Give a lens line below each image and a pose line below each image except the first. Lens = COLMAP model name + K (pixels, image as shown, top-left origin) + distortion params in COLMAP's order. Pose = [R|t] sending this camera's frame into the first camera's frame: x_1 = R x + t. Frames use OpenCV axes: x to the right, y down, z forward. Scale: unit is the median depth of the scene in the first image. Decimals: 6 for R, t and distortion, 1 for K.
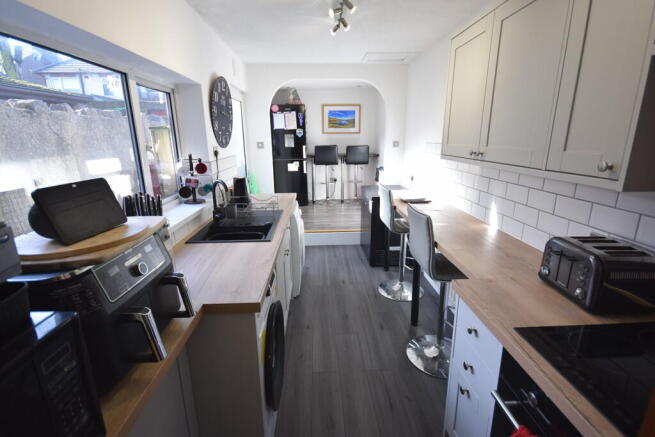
lens RADIAL K [[311.0, 0, 329.4], [0, 311.0, 219.5], [0, 0, 1]] dist [0.009611, -0.006508]
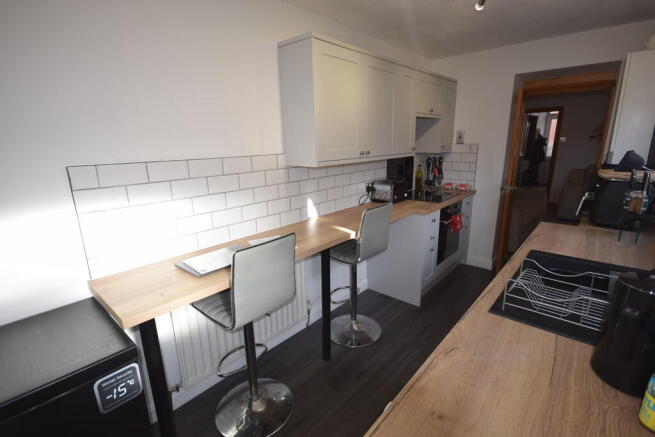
lens RADIAL K [[311.0, 0, 325.0], [0, 311.0, 216.7], [0, 0, 1]] dist [0.009611, -0.006508]
pose [[-0.710755, -0.146703, 0.687972, -0.189091], [0.211580, 0.888139, 0.407974, -0.265074], [-0.670866, 0.435531, -0.600210, 0.974510]]
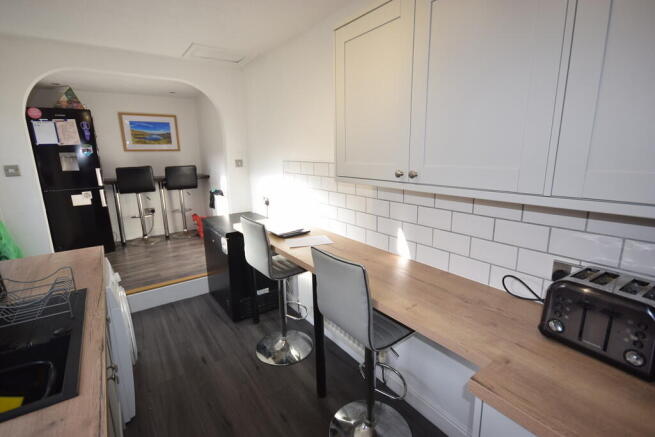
lens RADIAL K [[311.0, 0, 330.7], [0, 311.0, 218.9], [0, 0, 1]] dist [0.009611, -0.006508]
pose [[0.836123, -0.121285, 0.534966, -0.049606], [0.150358, 0.988572, -0.010877, -0.058697], [-0.527533, 0.089531, 0.844804, 0.217673]]
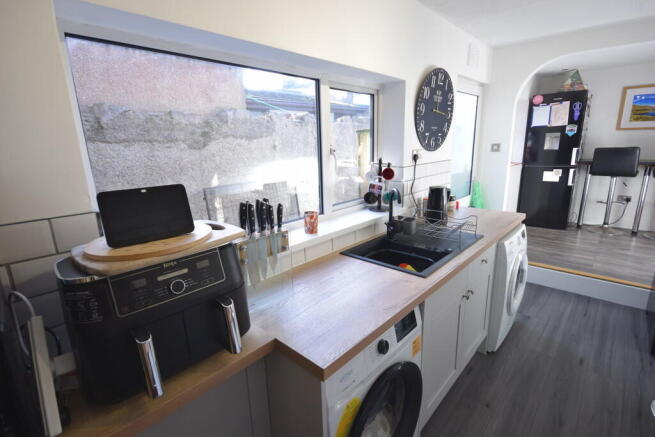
lens RADIAL K [[311.0, 0, 328.8], [0, 311.0, 219.0], [0, 0, 1]] dist [0.009611, -0.006508]
pose [[0.700198, 0.161526, -0.695437, 0.075582], [-0.165045, 0.984307, 0.062445, -0.040038], [0.694610, 0.071055, 0.715869, 0.151778]]
